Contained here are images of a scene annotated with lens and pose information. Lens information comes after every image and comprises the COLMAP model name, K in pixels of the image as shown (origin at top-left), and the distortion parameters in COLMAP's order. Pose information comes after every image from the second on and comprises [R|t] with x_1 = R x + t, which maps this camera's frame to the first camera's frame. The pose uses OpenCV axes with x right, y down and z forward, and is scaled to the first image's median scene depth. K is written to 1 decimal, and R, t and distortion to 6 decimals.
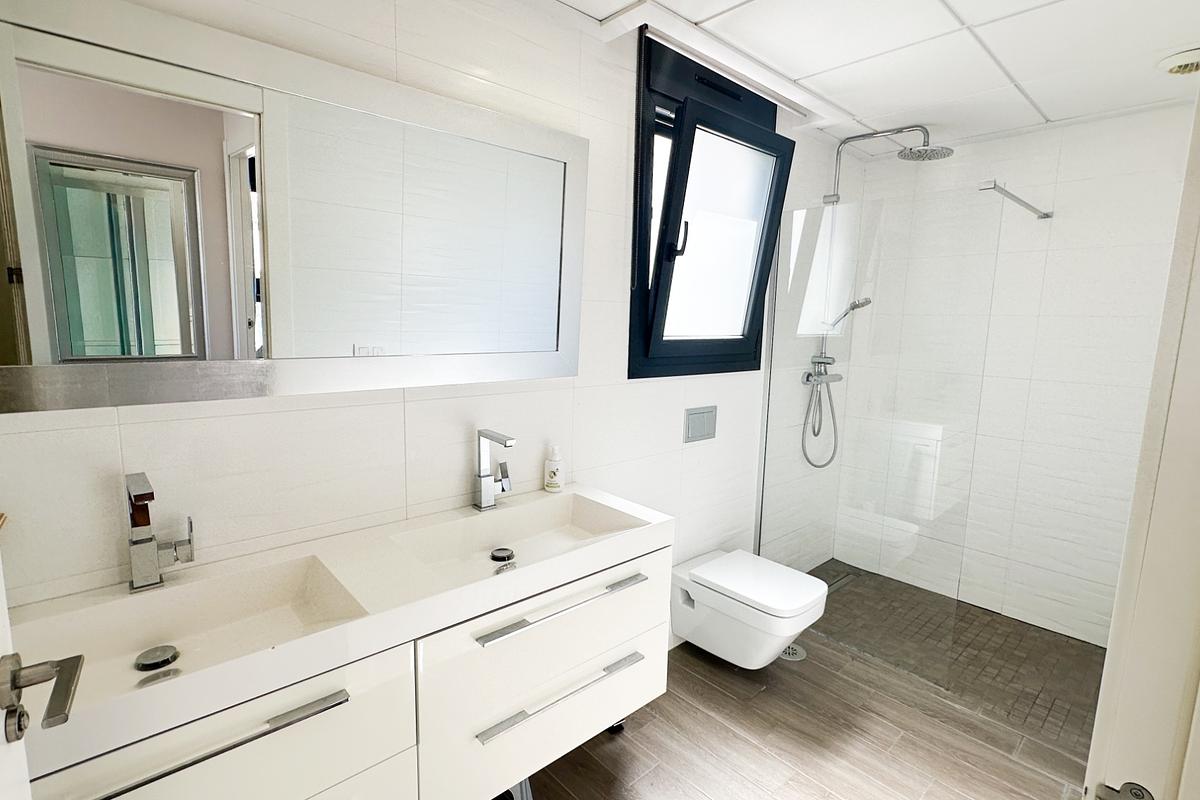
lens RADIAL K [[564.9, 0, 601.3], [0, 564.9, 397.6], [0, 0, 1]] dist [-0.000551, 0.000696]
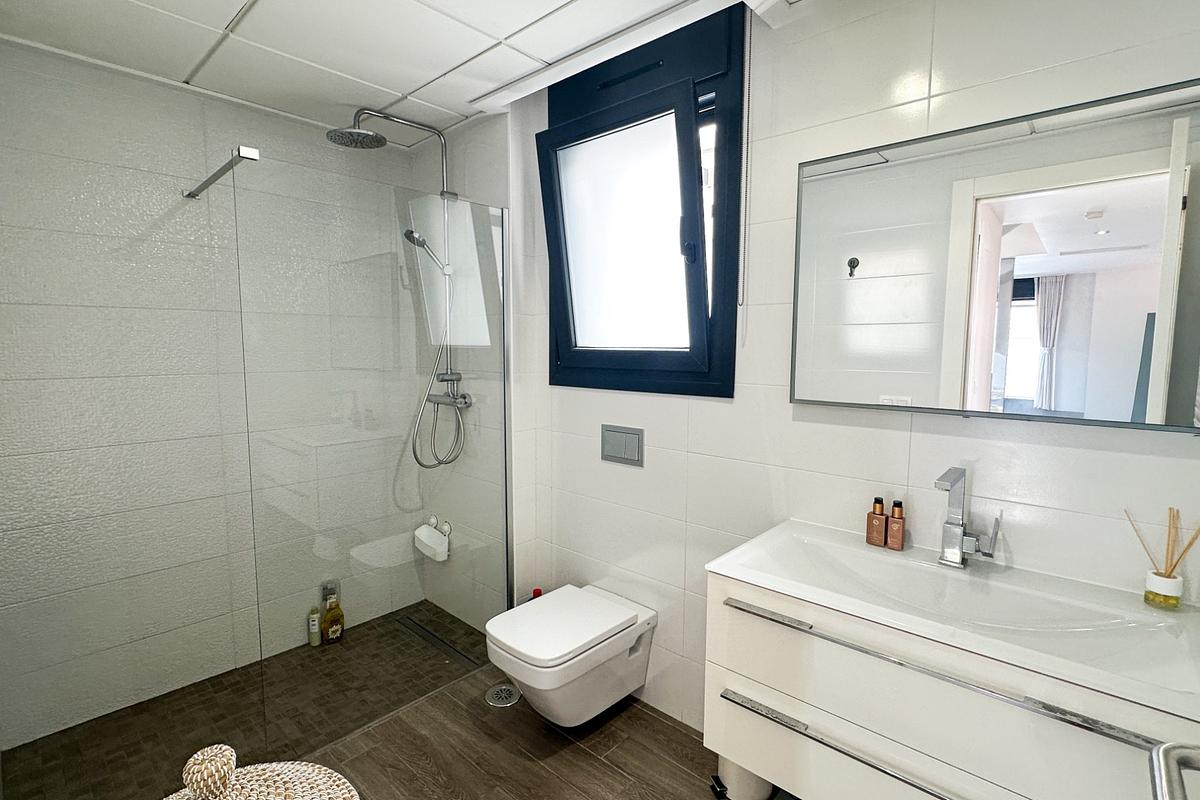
lens RADIAL K [[564.9, 0, 601.3], [0, 564.9, 397.6], [0, 0, 1]] dist [-0.000551, 0.000696]
pose [[0.106524, 0.069467, -0.991880, 1.034429], [-0.135809, 0.989224, 0.054696, -0.071160], [0.984992, 0.128880, 0.114811, 0.825174]]
